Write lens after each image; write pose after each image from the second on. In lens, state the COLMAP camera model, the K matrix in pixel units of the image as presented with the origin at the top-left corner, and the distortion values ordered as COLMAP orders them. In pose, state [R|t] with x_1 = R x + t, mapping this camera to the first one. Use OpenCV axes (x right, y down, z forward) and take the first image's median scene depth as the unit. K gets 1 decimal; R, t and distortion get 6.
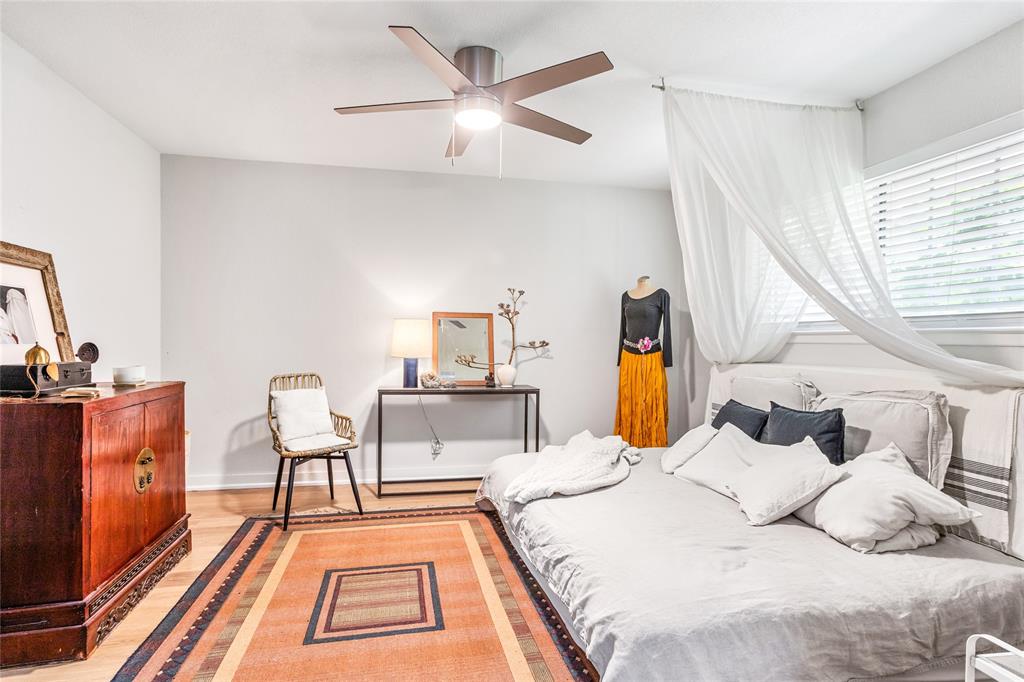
lens RADIAL K [[523.8, 0, 512.0], [0, 523.8, 341.0], [0, 0, 1]] dist [-0.063460, 0.040612]
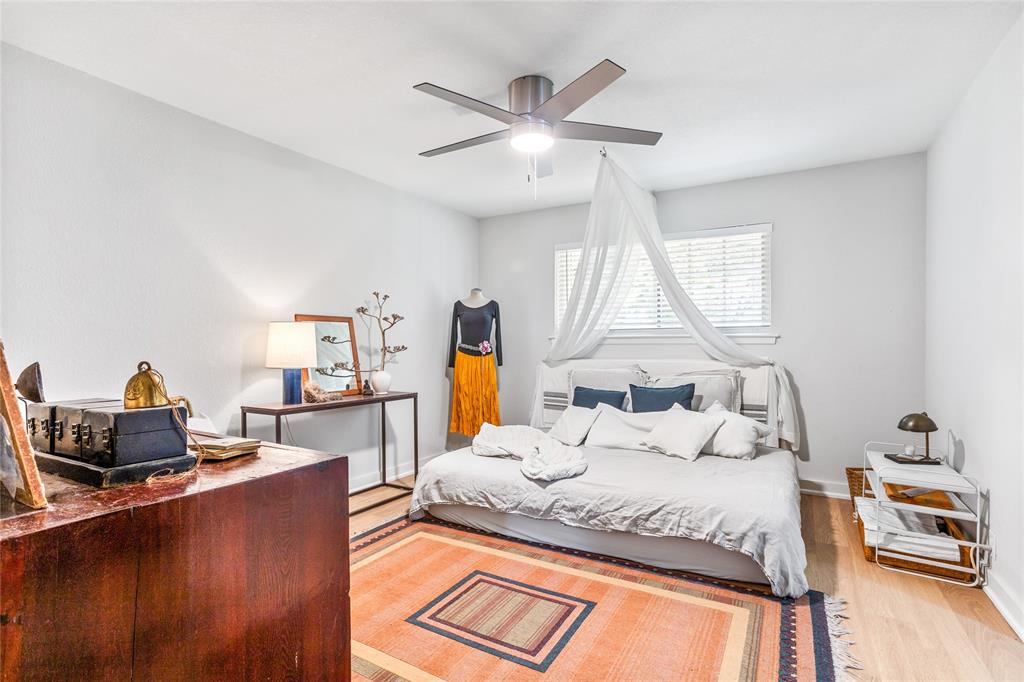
lens RADIAL K [[494.2, 0, 509.1], [0, 494.2, 339.2], [0, 0, 1]] dist [-0.055825, 0.032787]
pose [[0.682186, -0.007094, 0.731144, -0.754347], [0.013310, 0.999908, -0.002716, -0.011383], [-0.731057, 0.011584, 0.682218, 0.297902]]
